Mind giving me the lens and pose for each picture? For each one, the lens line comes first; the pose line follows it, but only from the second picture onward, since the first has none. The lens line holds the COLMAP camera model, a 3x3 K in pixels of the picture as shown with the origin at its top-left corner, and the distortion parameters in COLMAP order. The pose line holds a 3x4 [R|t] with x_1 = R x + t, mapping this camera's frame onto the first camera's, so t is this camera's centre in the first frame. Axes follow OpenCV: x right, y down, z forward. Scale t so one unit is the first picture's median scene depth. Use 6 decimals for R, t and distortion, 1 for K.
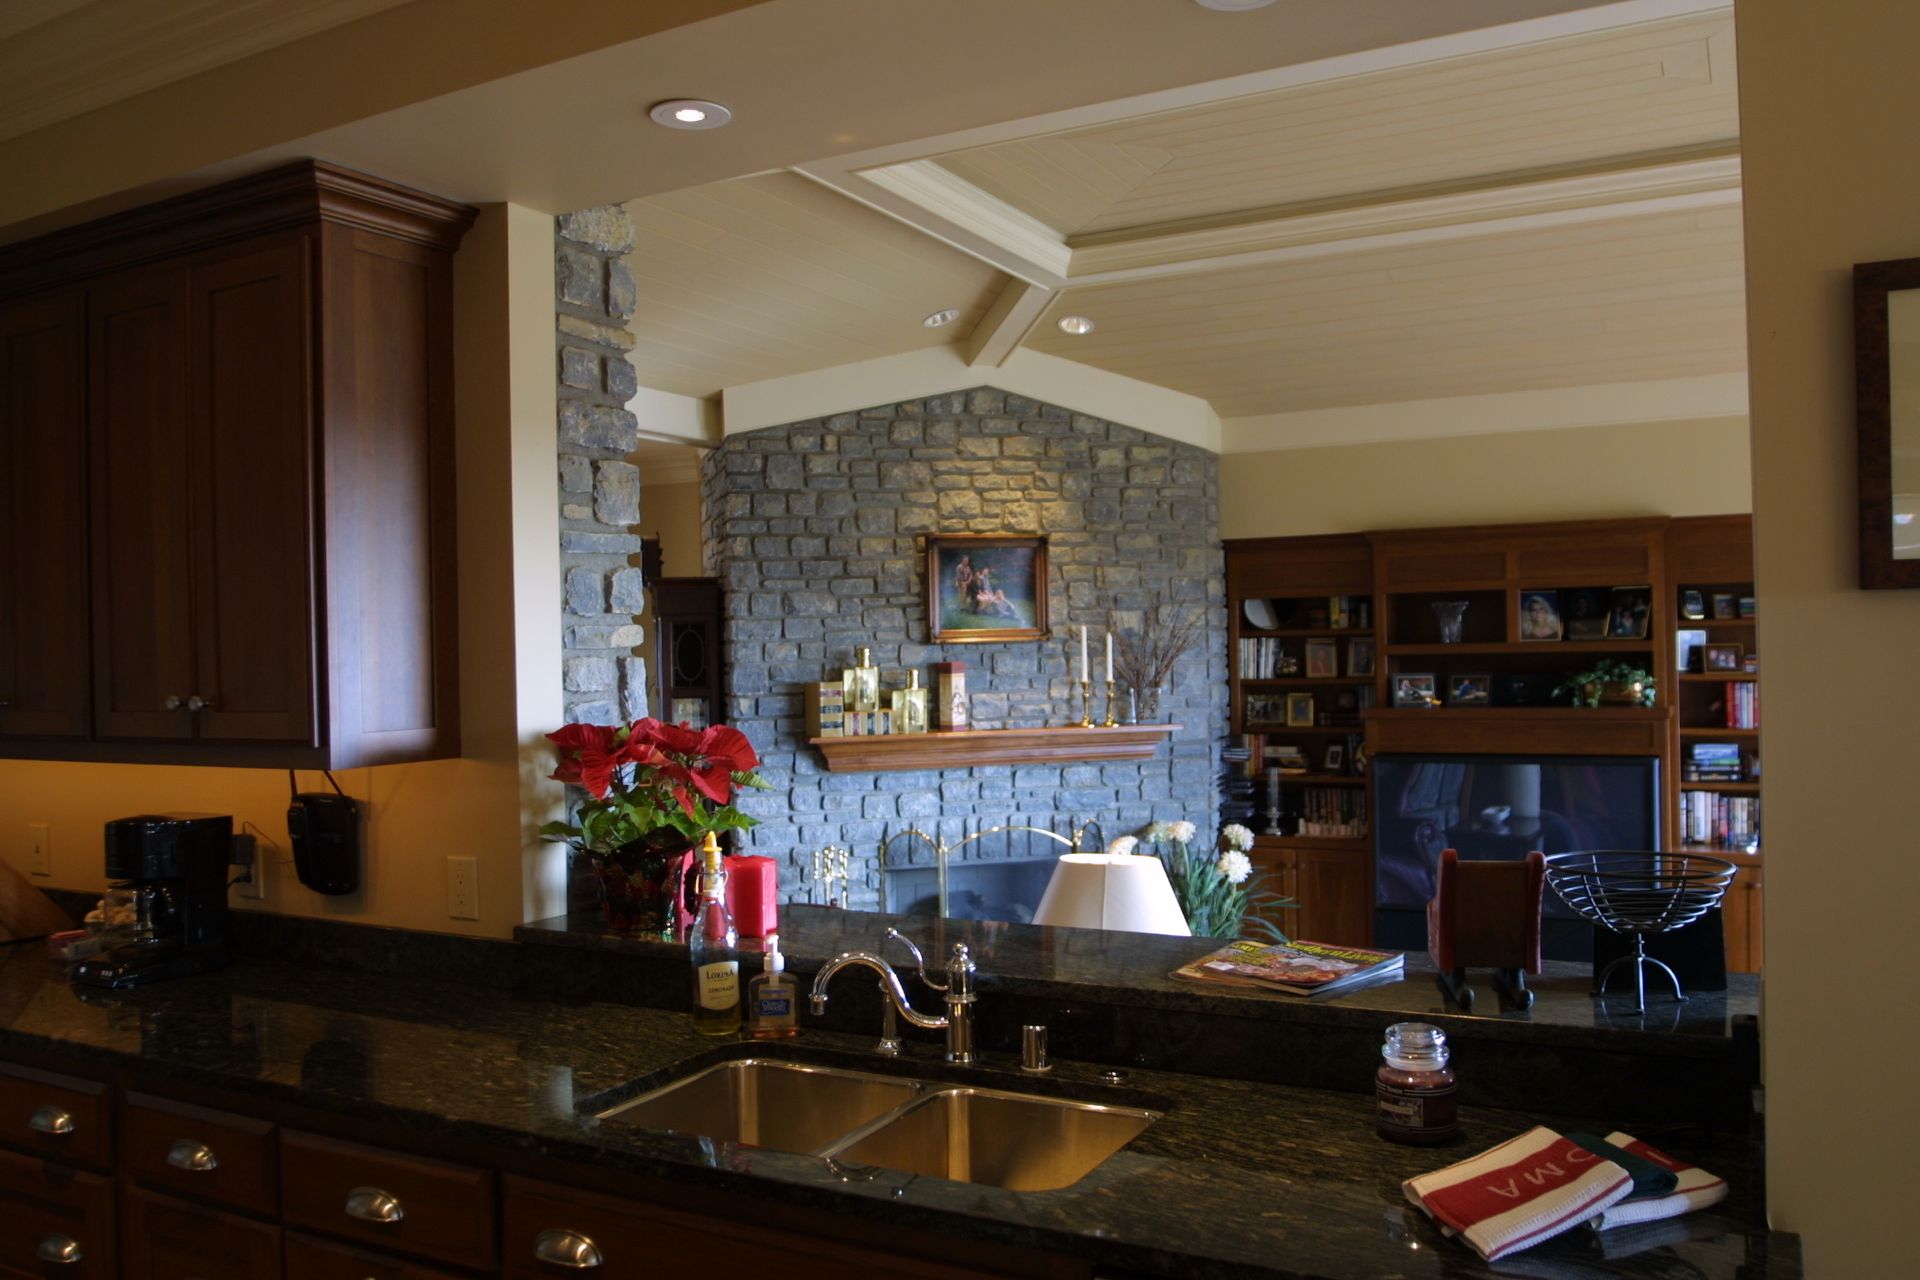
lens RADIAL K [[1493.0, 0, 973.6], [0, 1493.0, 640.7], [0, 0, 1]] dist [-0.071428, 0.029706]
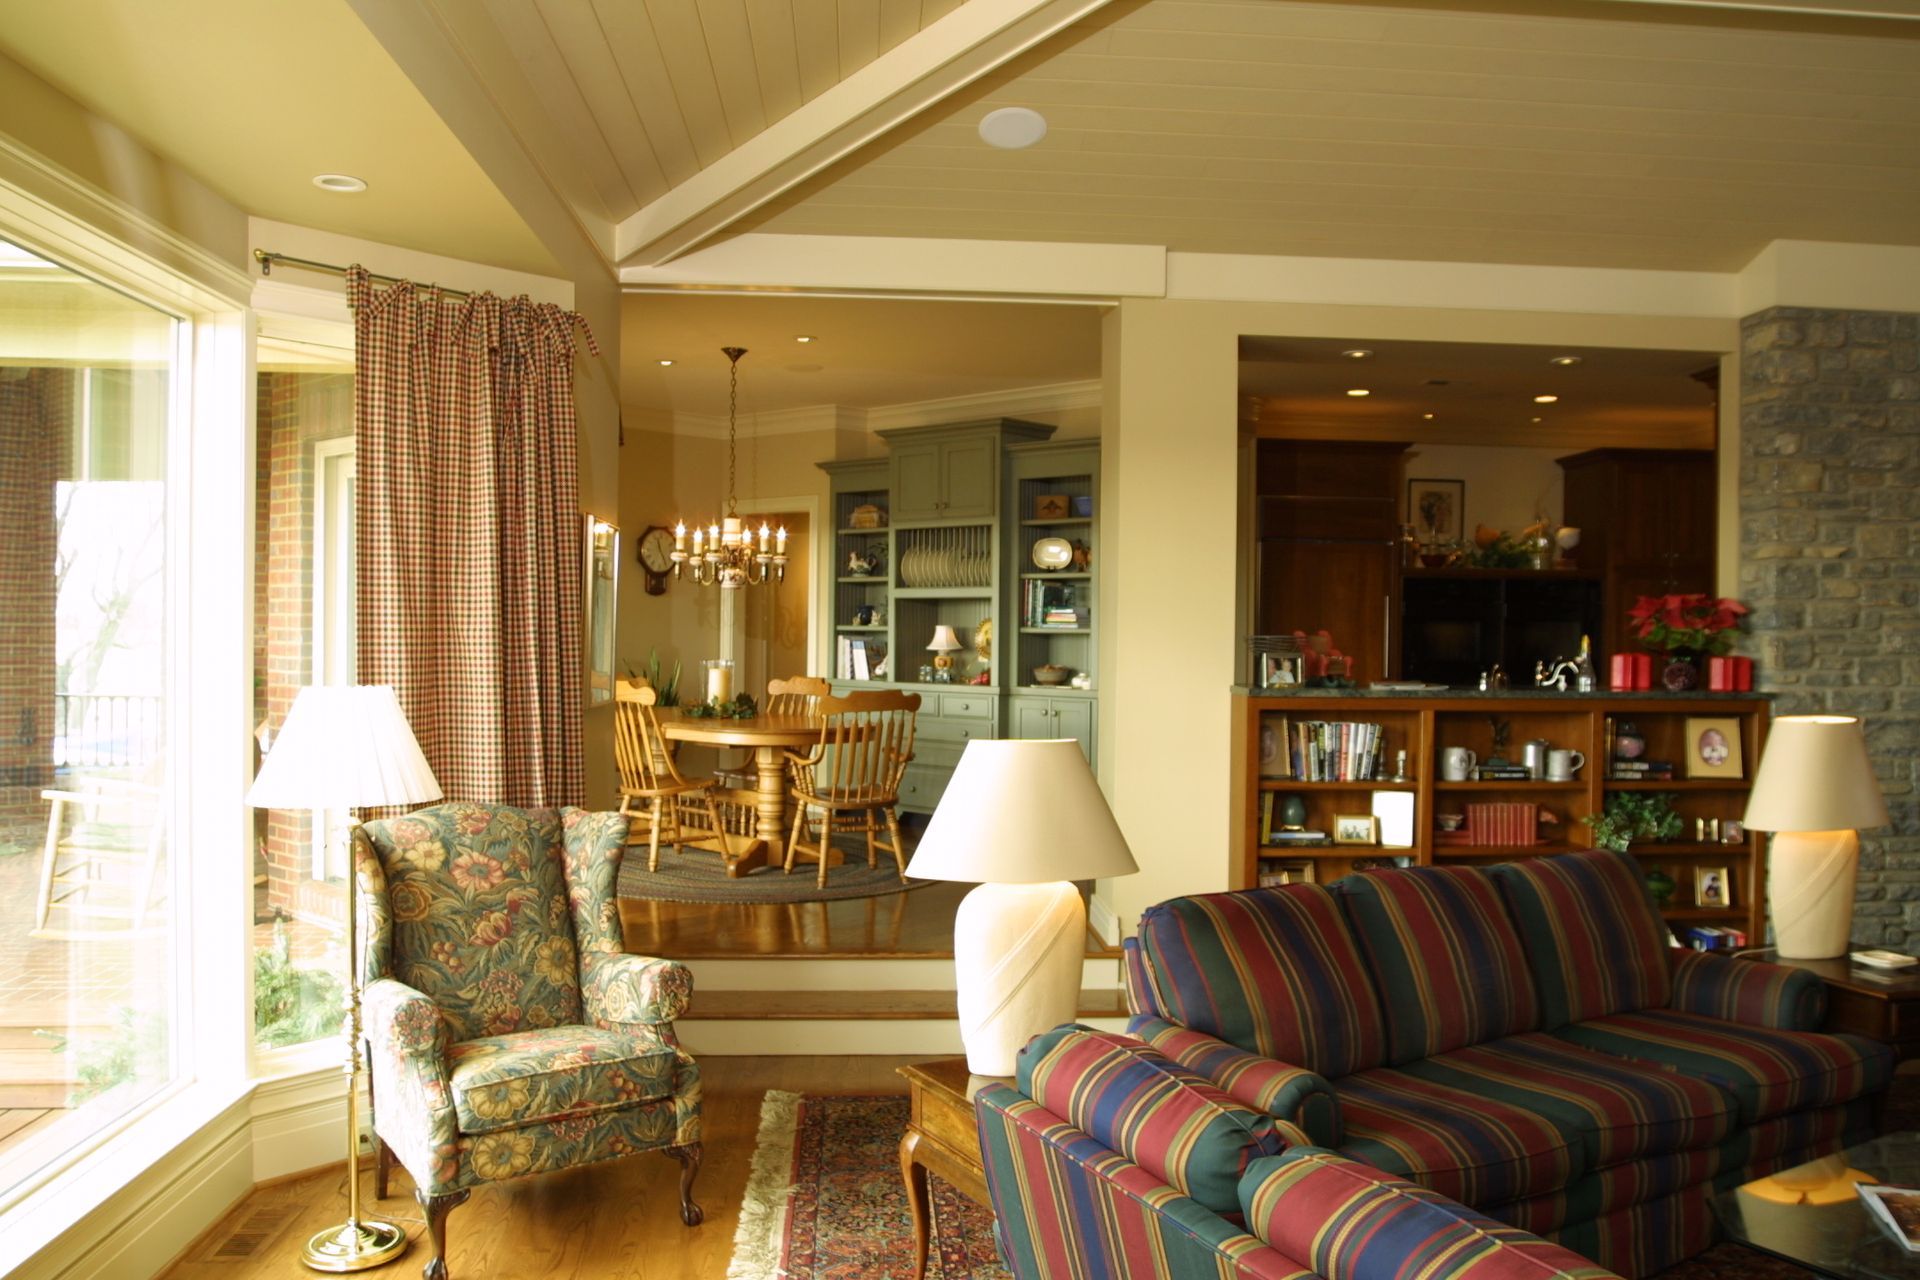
lens RADIAL K [[1493.0, 0, 969.5], [0, 1493.0, 647.9], [0, 0, 1]] dist [-0.071428, 0.029706]
pose [[-0.846684, 0.018086, -0.531789, 0.697158], [0.009744, 0.999782, 0.018489, 0.032540], [0.532007, 0.010472, -0.846675, 0.875907]]
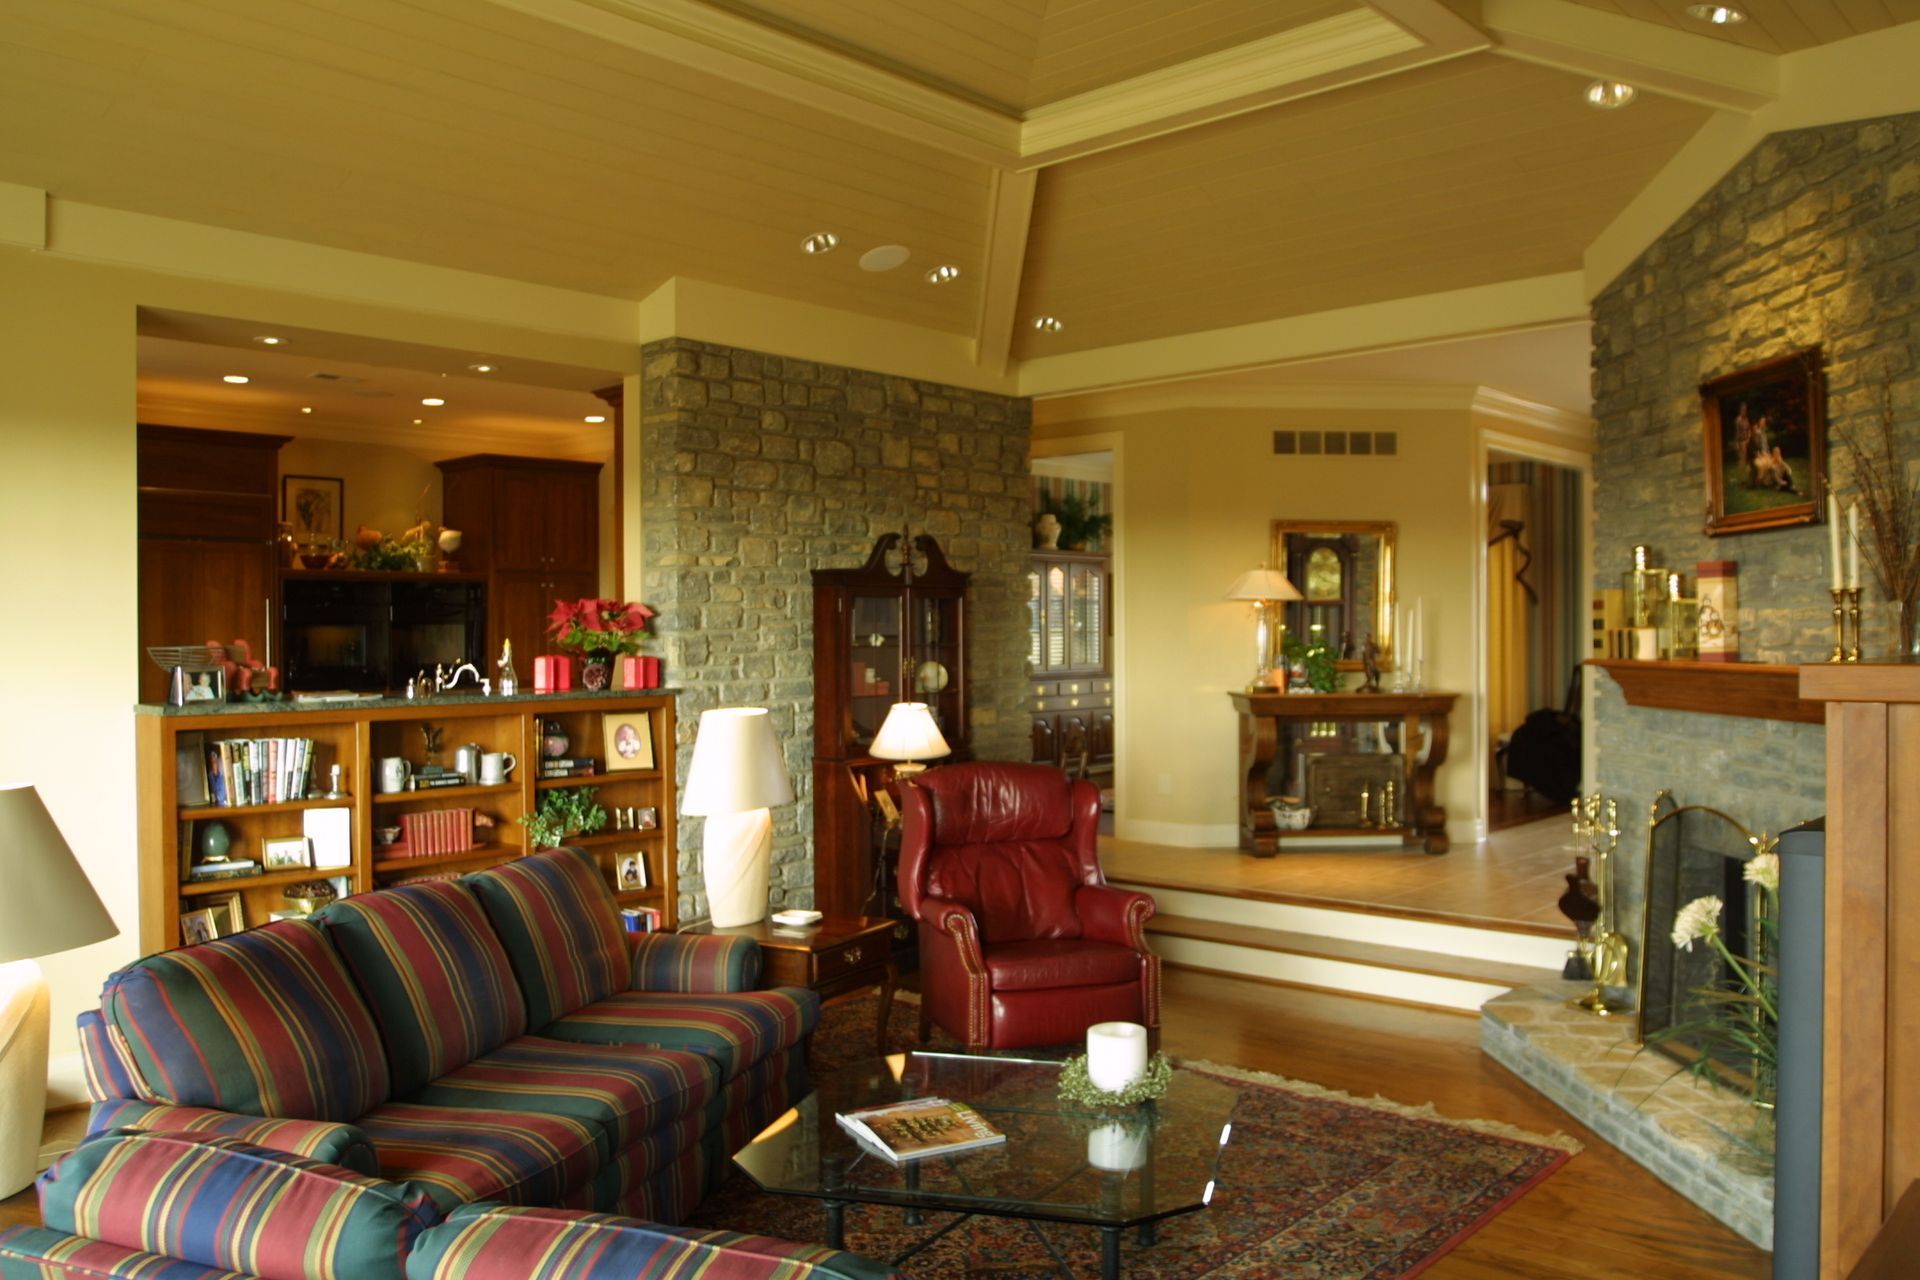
lens RADIAL K [[1493.0, 0, 972.2], [0, 1493.0, 641.4], [0, 0, 1]] dist [-0.071428, 0.029706]
pose [[-0.247636, 0.028296, -0.968440, 0.721676], [0.016351, 0.999553, 0.025024, 0.028453], [0.968715, -0.009638, -0.247988, 0.825947]]
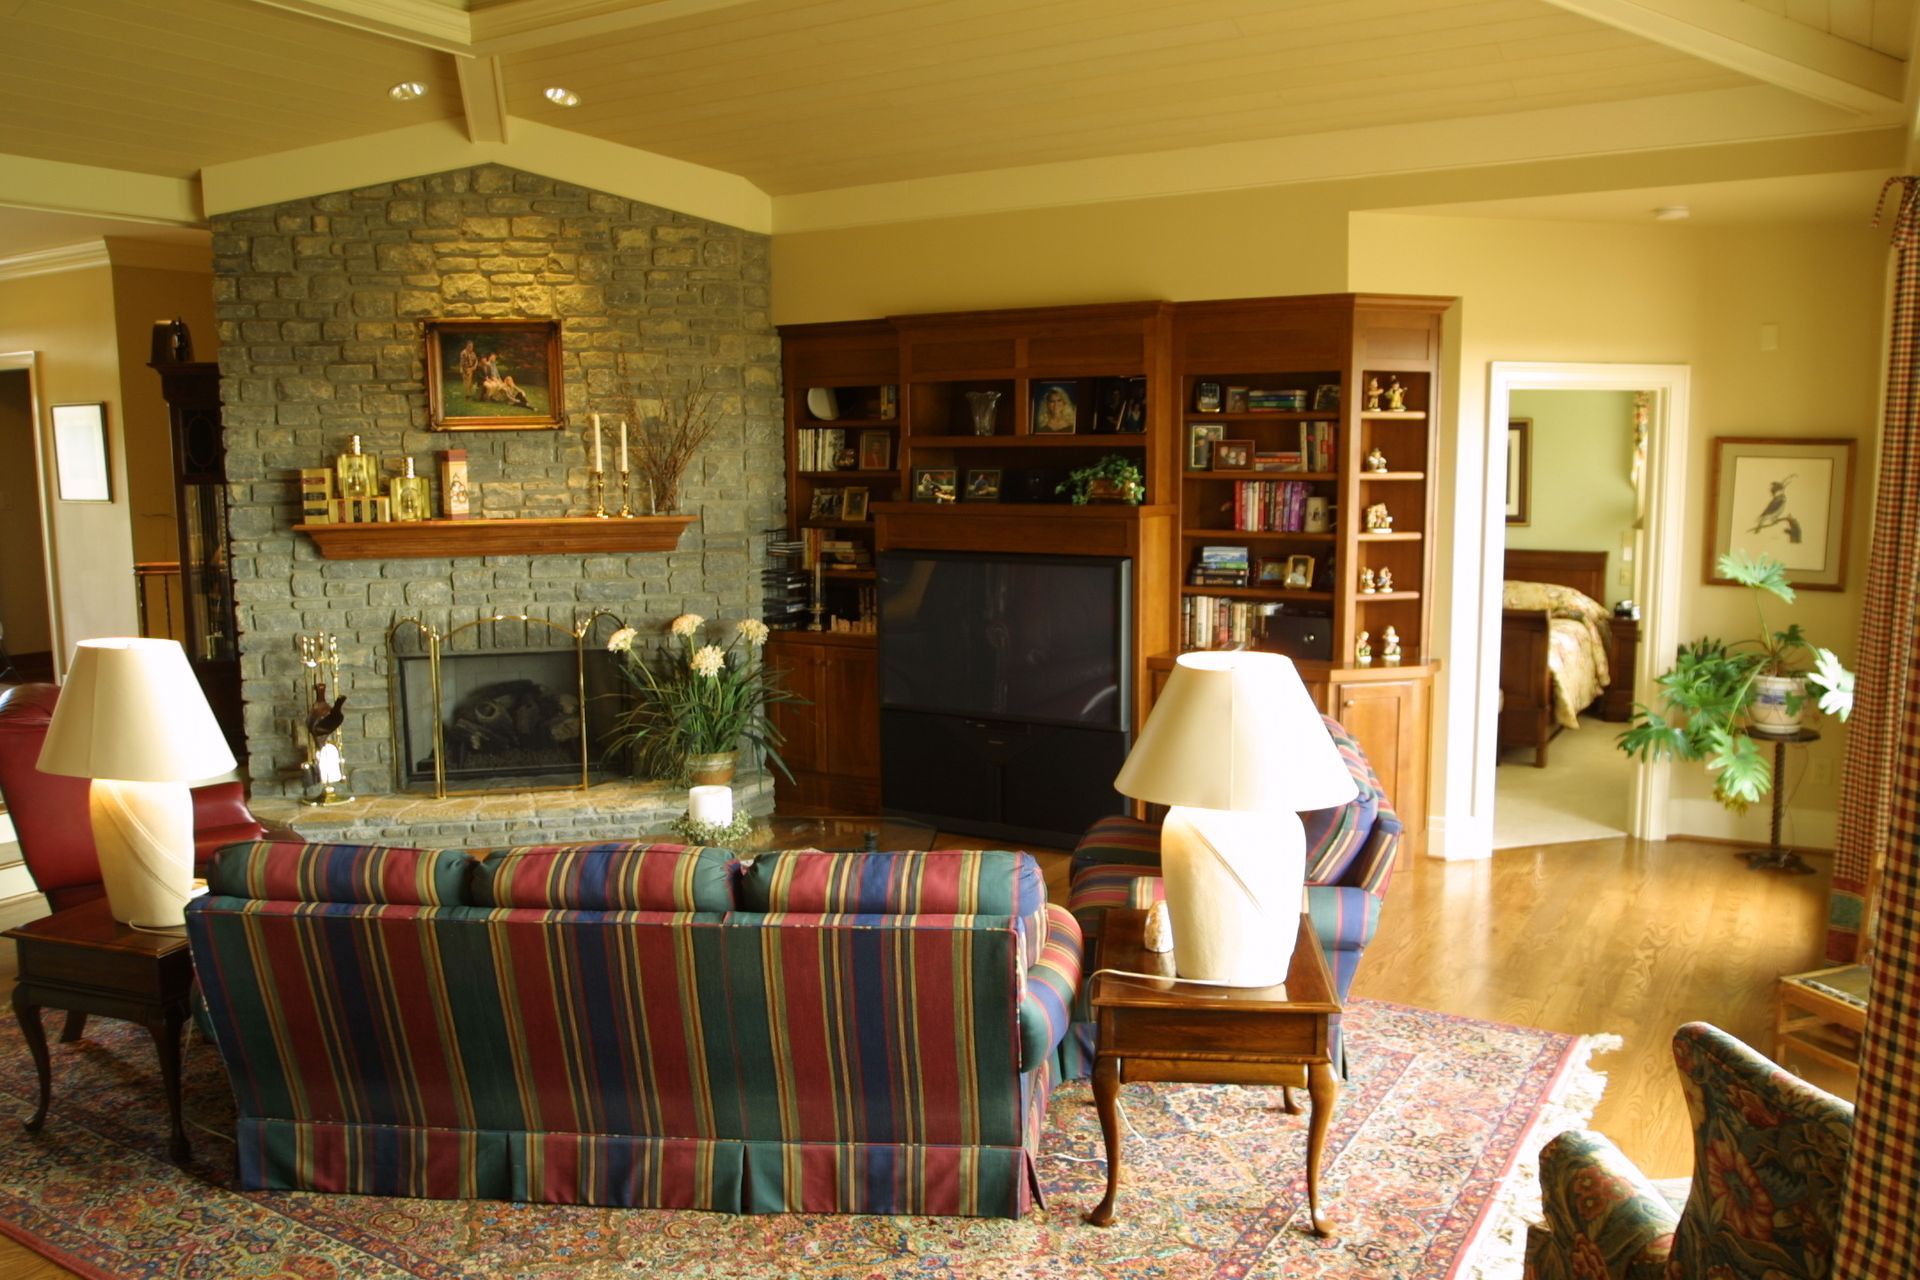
lens RADIAL K [[1493.0, 0, 964.0], [0, 1493.0, 641.5], [0, 0, 1]] dist [-0.071428, 0.029706]
pose [[0.998205, 0.020347, -0.056326, 0.376778], [-0.012606, 0.990831, 0.134517, 0.003953], [0.058546, -0.133566, 0.989309, 0.032888]]
